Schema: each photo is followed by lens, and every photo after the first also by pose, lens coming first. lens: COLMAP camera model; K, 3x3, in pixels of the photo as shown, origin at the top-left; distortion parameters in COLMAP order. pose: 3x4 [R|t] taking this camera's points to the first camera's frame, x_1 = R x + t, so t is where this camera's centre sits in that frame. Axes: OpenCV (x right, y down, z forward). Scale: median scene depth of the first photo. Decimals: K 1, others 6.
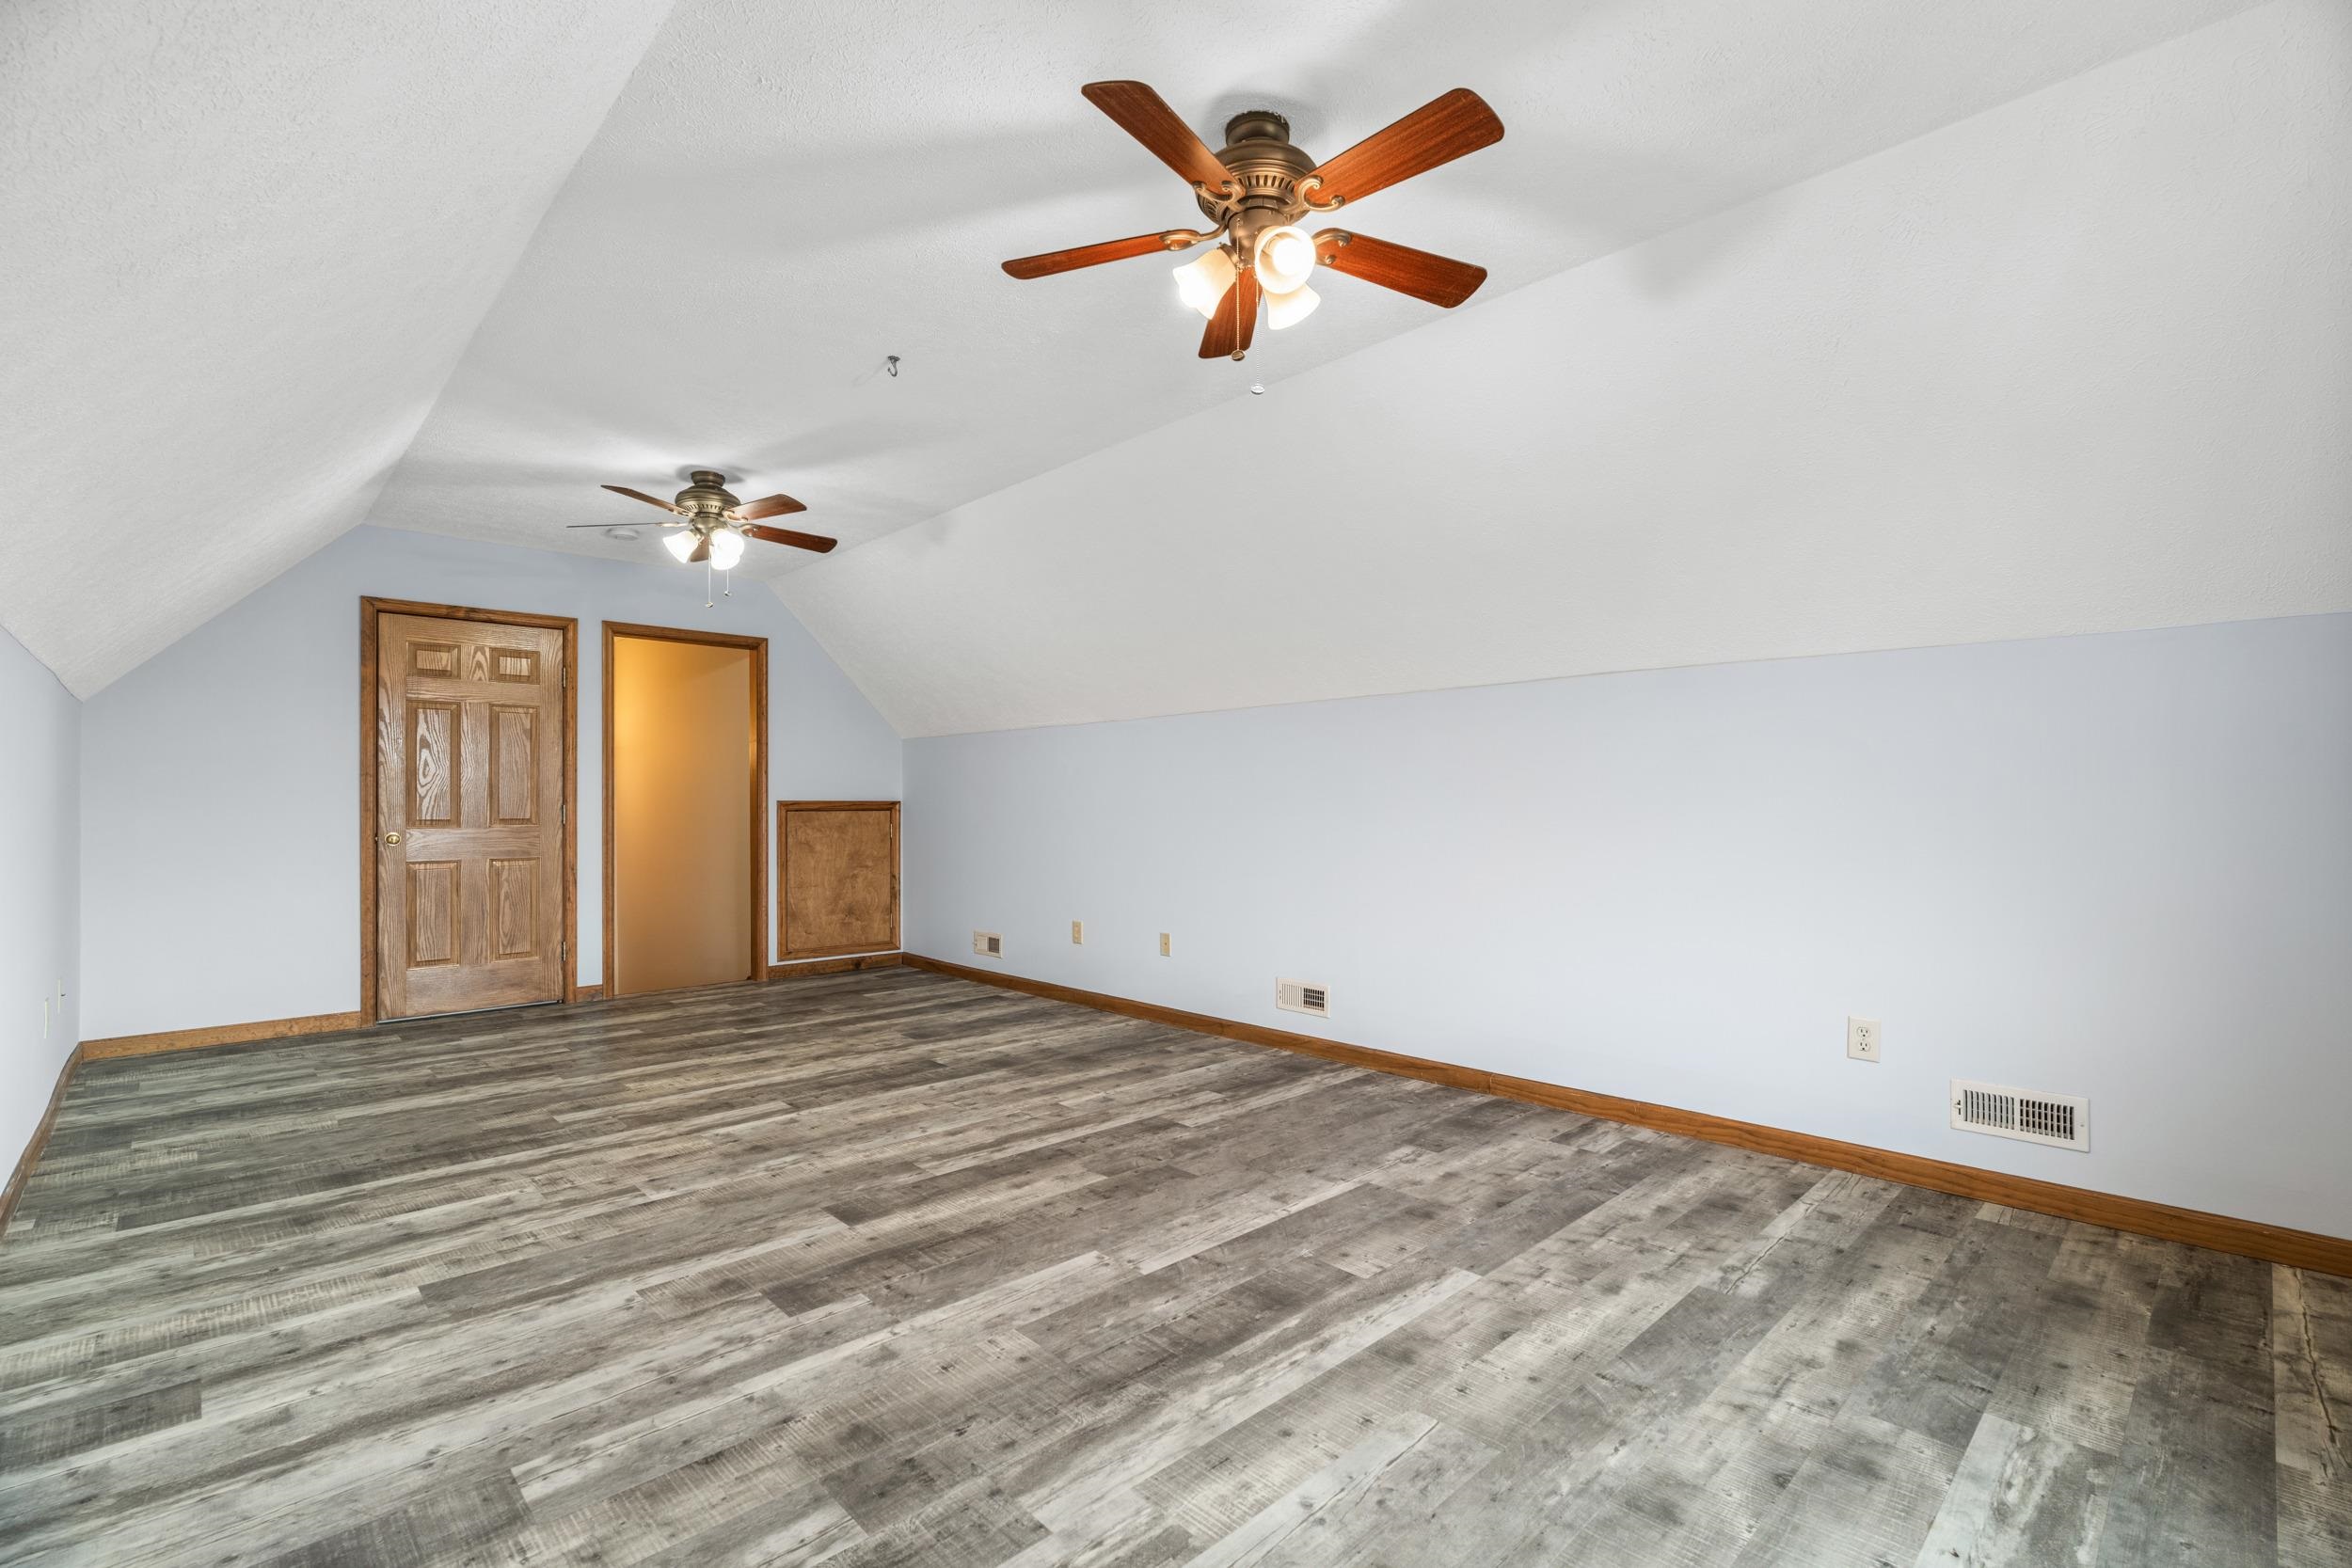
lens RADIAL K [[1036.1, 0, 1177.1], [0, 1036.1, 799.7], [0, 0, 1]] dist [-0.006550, 0.000101]
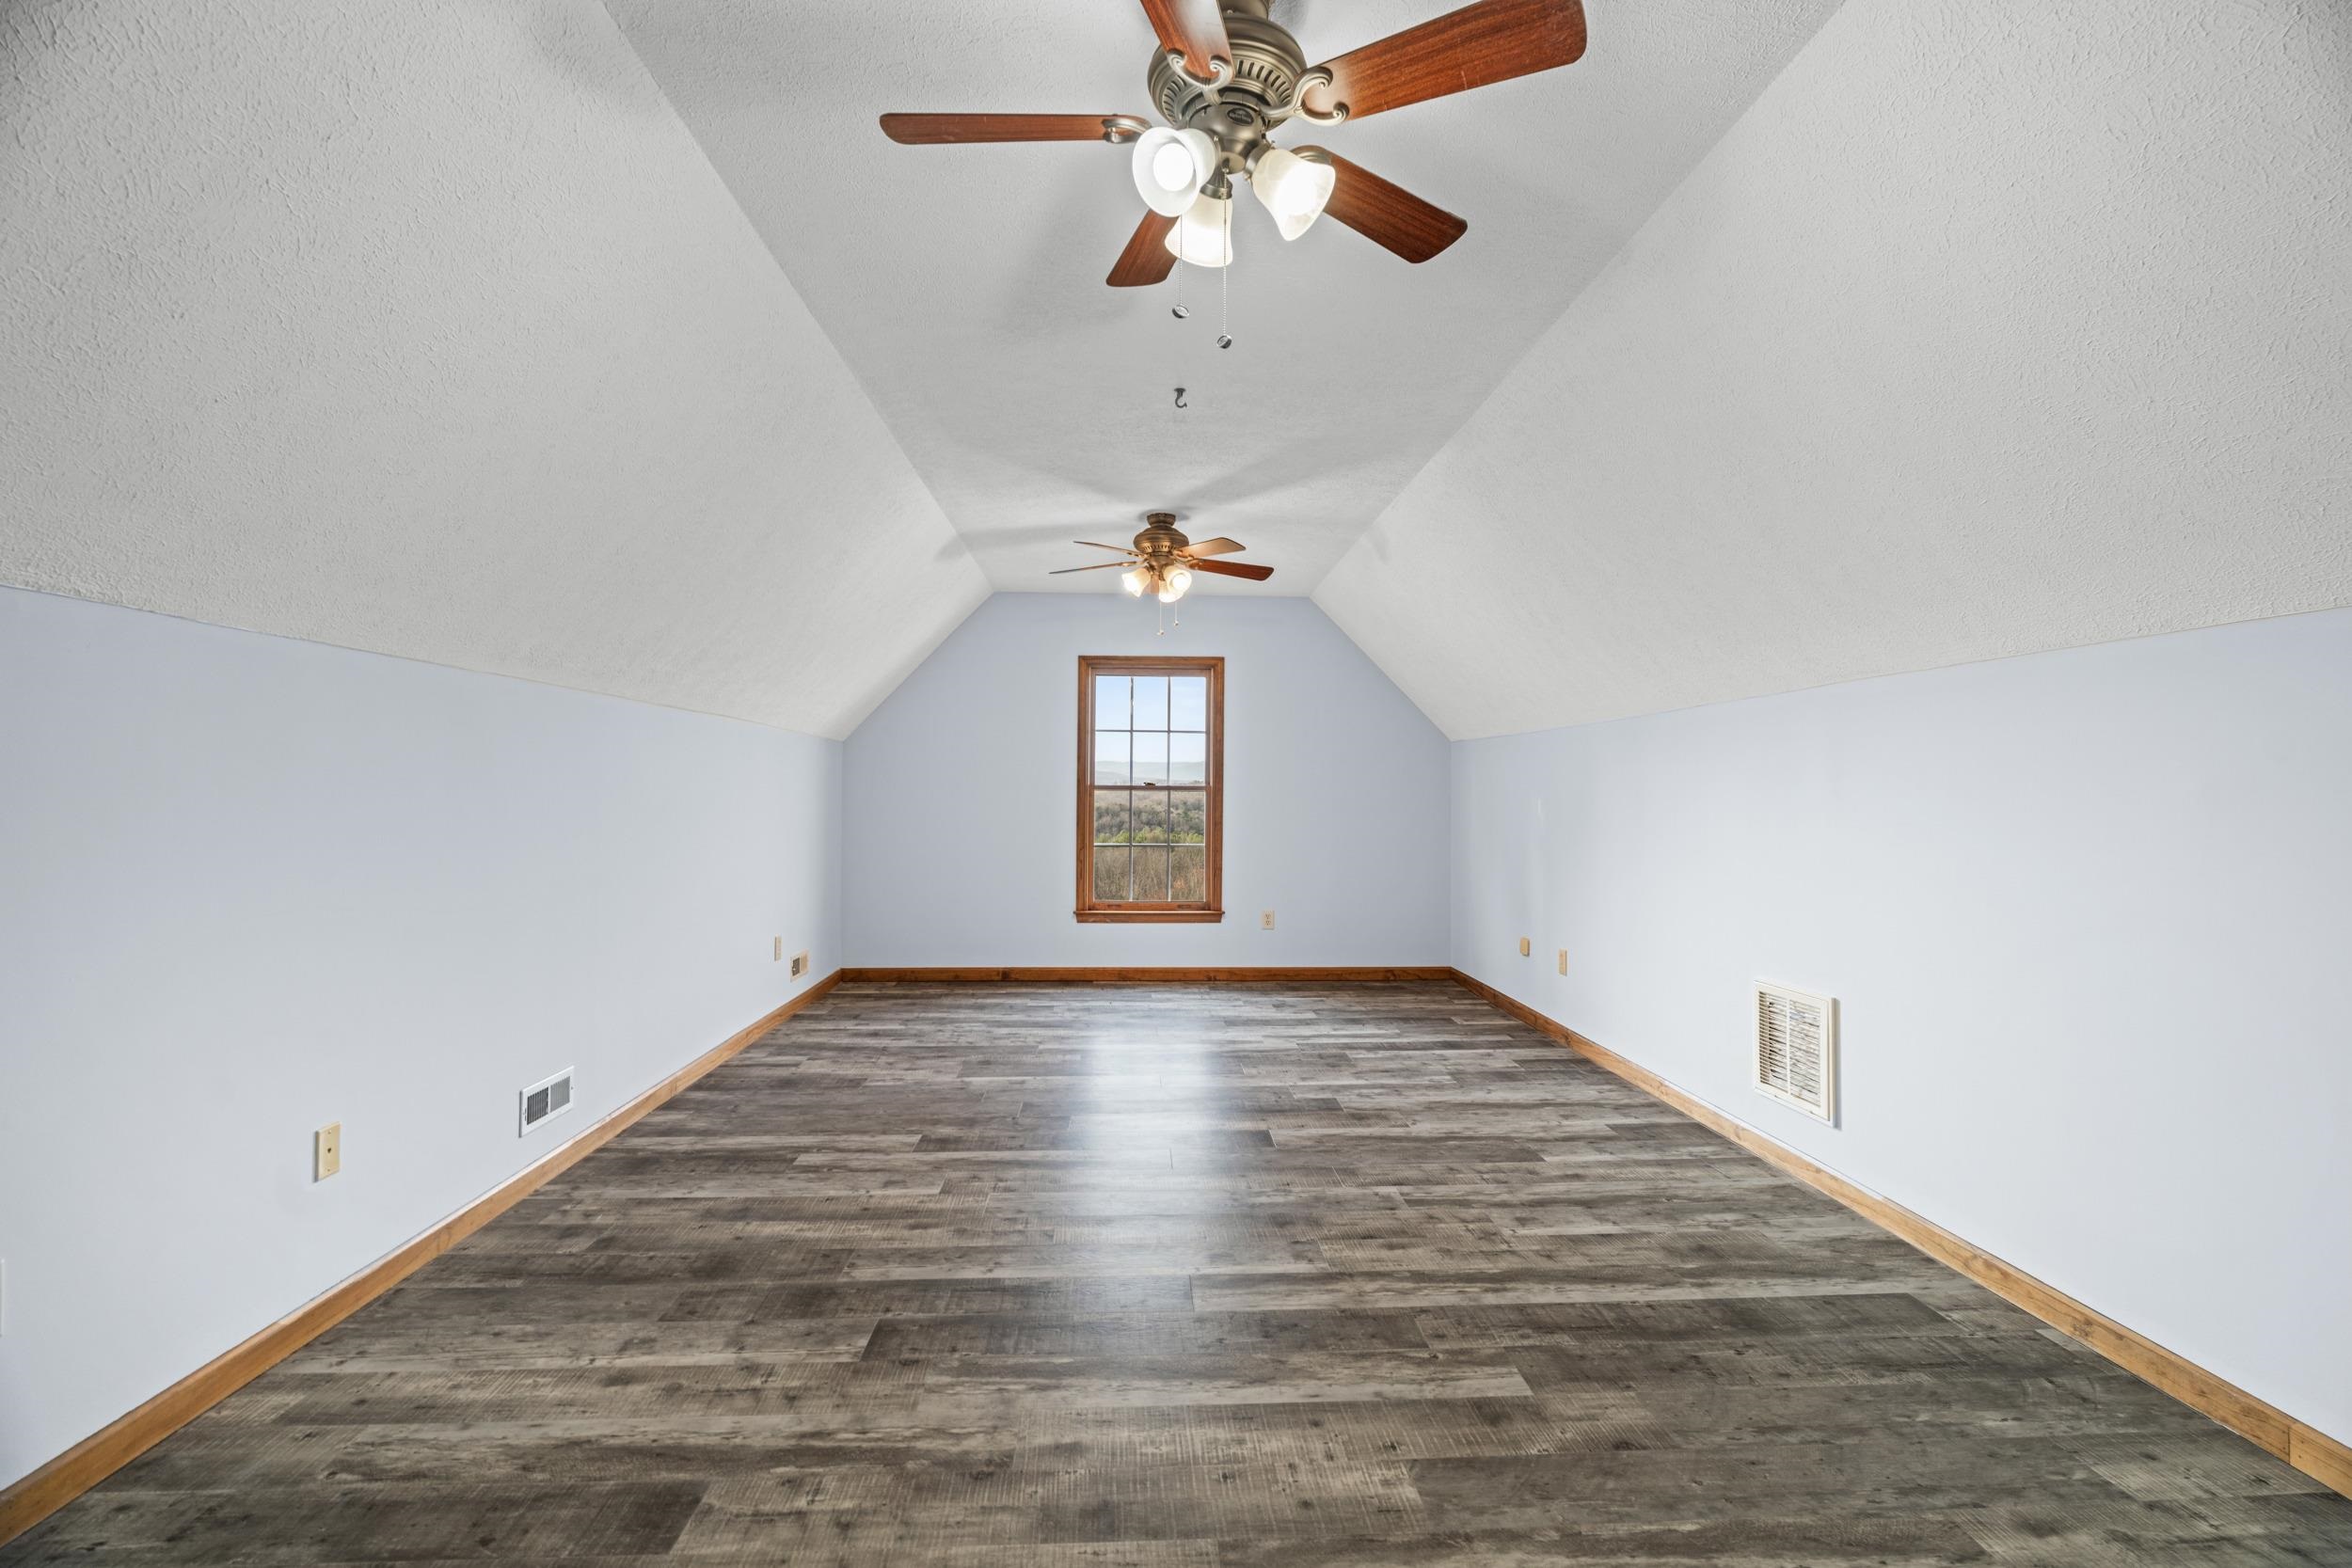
lens RADIAL K [[1036.1, 0, 1174.5], [0, 1036.1, 786.1], [0, 0, 1]] dist [-0.006550, 0.000101]
pose [[-0.753855, 0.003360, 0.657032, -1.036980], [-0.006937, 0.999890, -0.013072, -0.026668], [-0.657004, -0.014413, -0.753749, 1.953731]]
